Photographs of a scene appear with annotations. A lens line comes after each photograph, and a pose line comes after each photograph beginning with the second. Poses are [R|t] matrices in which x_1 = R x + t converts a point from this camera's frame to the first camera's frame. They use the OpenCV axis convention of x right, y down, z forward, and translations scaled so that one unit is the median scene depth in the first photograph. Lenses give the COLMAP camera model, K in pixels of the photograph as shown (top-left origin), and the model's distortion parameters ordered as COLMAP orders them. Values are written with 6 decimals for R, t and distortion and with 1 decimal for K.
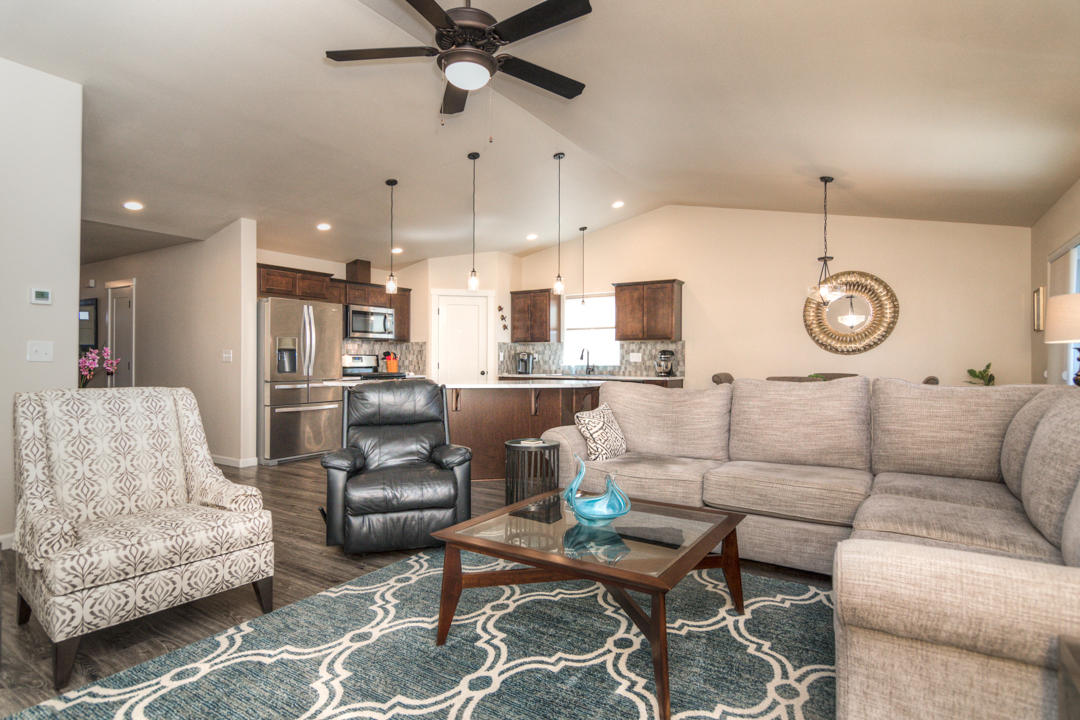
lens RADIAL K [[569.6, 0, 538.5], [0, 569.6, 358.6], [0, 0, 1]] dist [-0.003405, 0.001366]
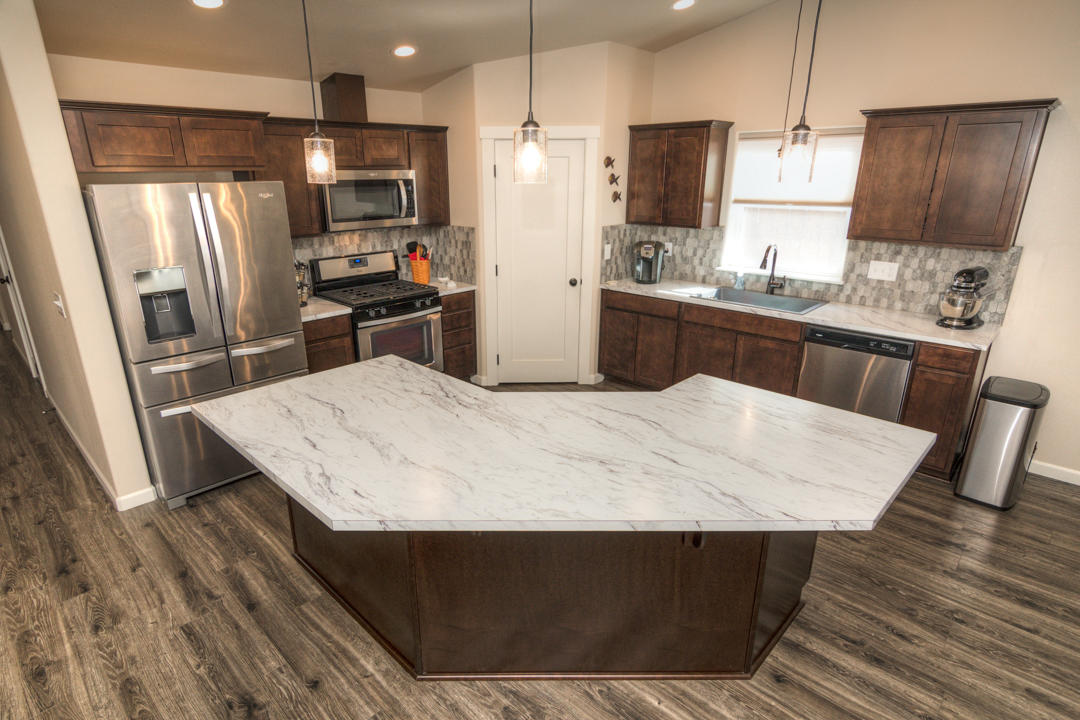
lens RADIAL K [[572.1, 0, 520.9], [0, 572.1, 364.5], [0, 0, 1]] dist [-0.000773, 0.000407]
pose [[0.979142, 0.058441, -0.194592, -0.033873], [0.007627, 0.946493, 0.322635, -0.085395], [0.203035, -0.317389, 0.926305, 0.444263]]
